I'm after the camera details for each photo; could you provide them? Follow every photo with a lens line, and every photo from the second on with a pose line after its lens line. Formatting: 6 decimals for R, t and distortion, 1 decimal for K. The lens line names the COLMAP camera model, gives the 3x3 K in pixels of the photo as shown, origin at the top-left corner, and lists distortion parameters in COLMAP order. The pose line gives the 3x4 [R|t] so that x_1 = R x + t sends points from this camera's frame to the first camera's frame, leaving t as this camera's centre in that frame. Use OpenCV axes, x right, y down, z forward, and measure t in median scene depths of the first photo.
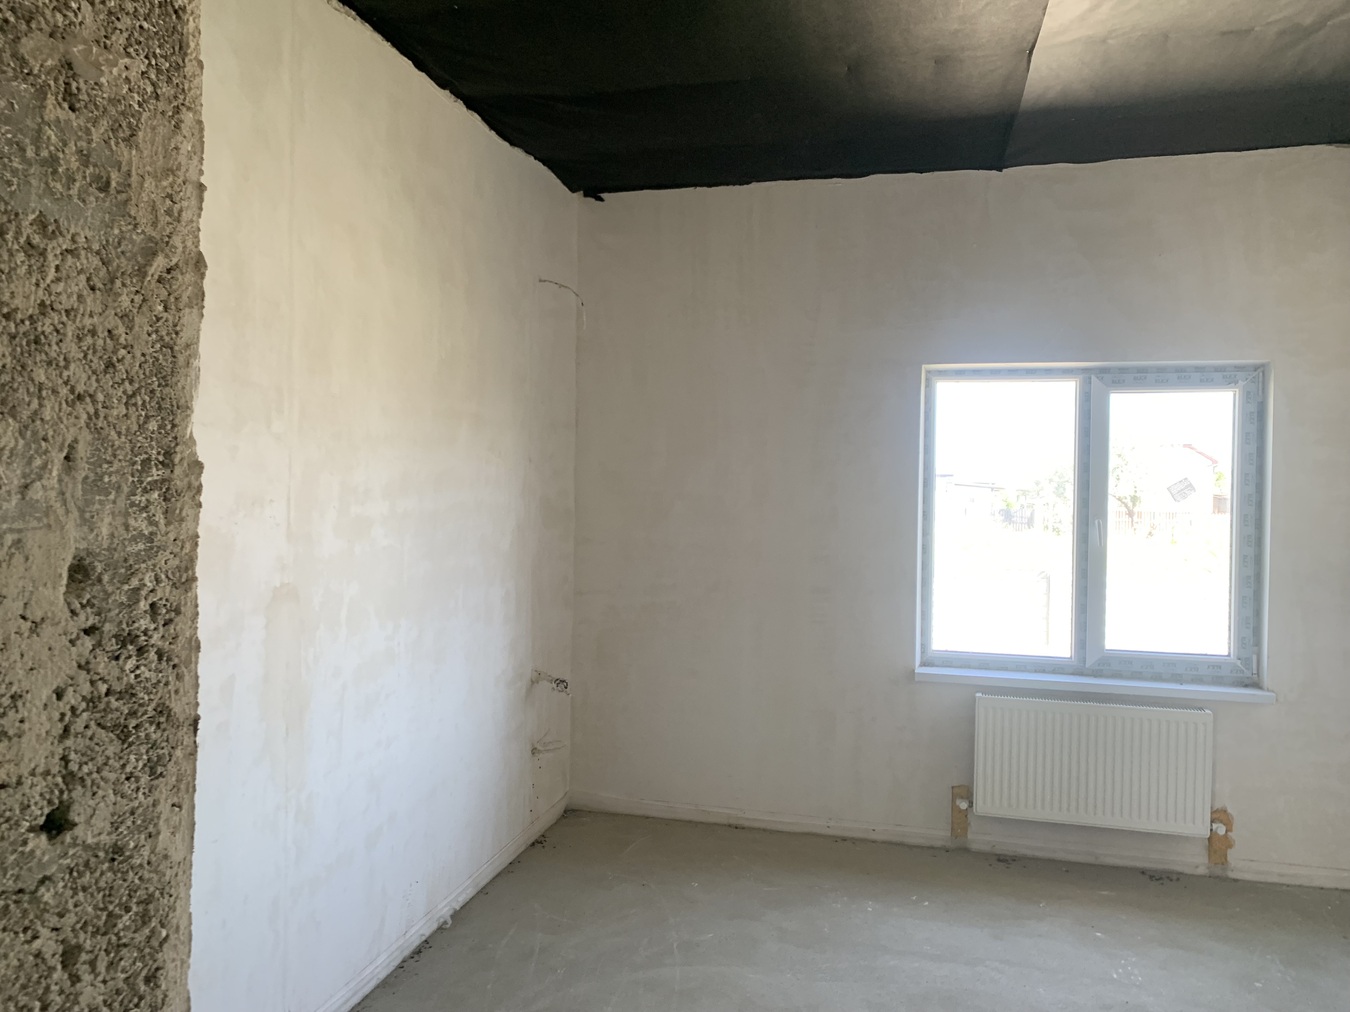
lens RADIAL K [[1032.4, 0, 614.2], [0, 1032.4, 496.7], [0, 0, 1]] dist [0.000784, -0.002088]
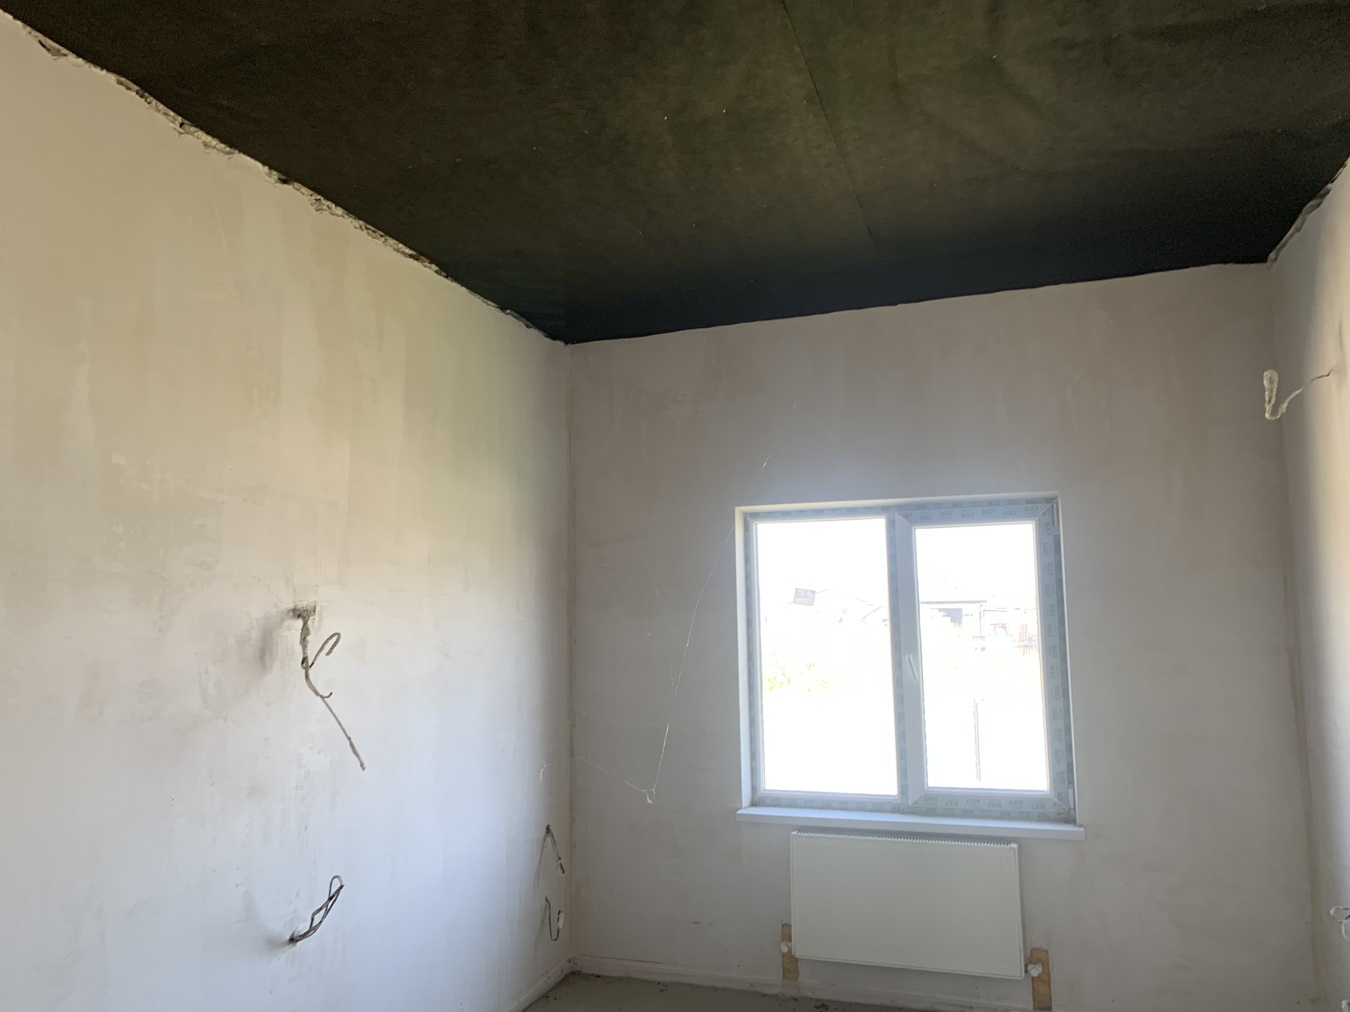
lens RADIAL K [[1103.9, 0, 675.7], [0, 1103.9, 564.1], [0, 0, 1]] dist [0.007805, 0.006291]
pose [[0.996423, -0.032371, -0.078060, 0.327390], [0.026720, 0.997018, -0.072392, 0.005569], [0.080171, 0.070047, 0.994317, -0.087588]]
